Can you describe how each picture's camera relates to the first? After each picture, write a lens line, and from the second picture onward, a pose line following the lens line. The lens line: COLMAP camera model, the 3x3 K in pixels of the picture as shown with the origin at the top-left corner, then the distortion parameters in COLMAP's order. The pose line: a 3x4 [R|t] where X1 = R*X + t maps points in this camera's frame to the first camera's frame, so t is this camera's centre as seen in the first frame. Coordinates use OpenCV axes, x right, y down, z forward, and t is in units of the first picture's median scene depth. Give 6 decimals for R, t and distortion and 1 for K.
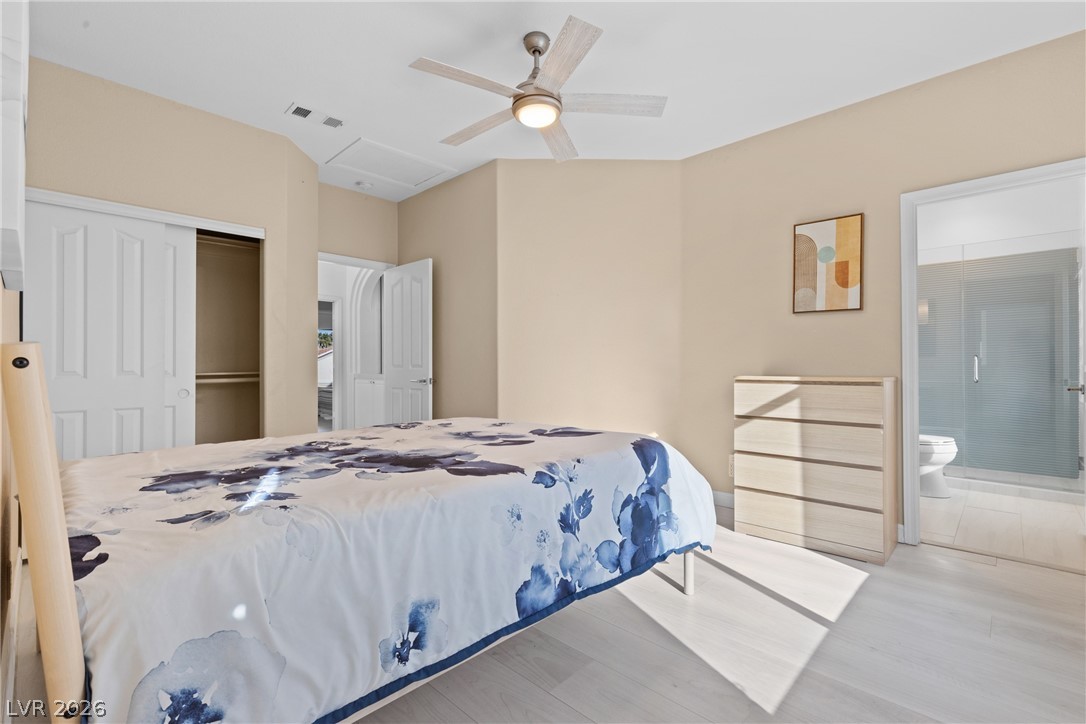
lens RADIAL K [[489.5, 0, 535.2], [0, 489.5, 361.4], [0, 0, 1]] dist [0.003936, 0.000105]
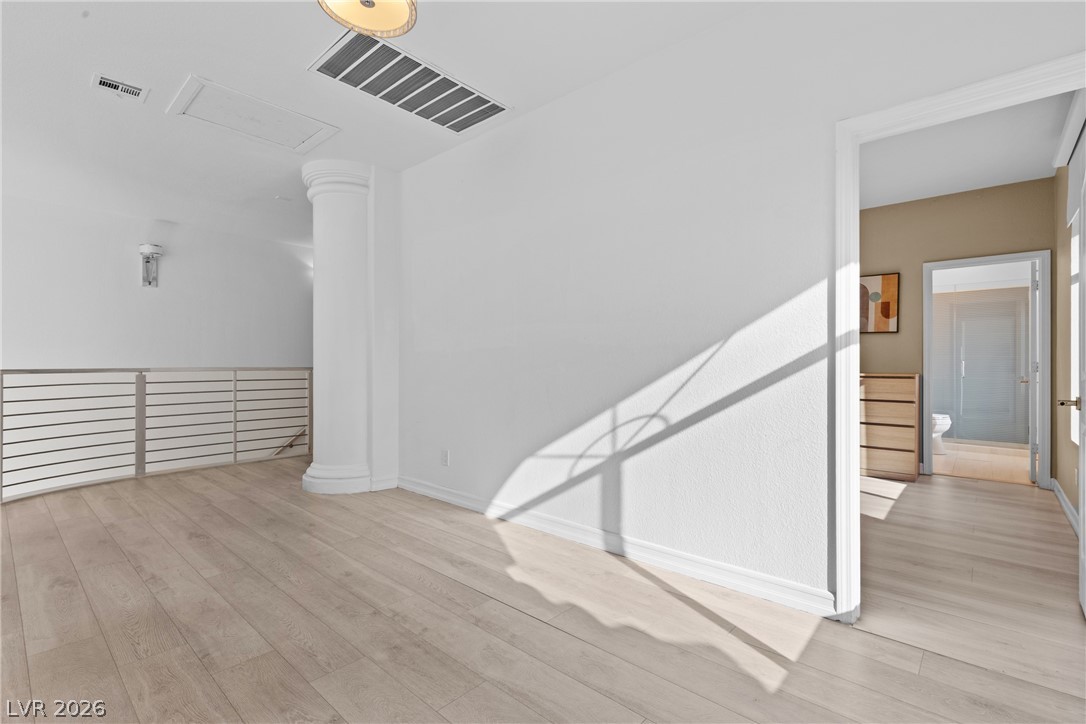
lens RADIAL K [[489.5, 0, 551.1], [0, 489.5, 362.2], [0, 0, 1]] dist [0.003936, 0.000105]
pose [[0.999000, 0.003811, 0.044553, -0.553117], [-0.004008, 0.999983, 0.004351, -0.009381], [-0.044536, -0.004525, 0.998998, -0.570334]]
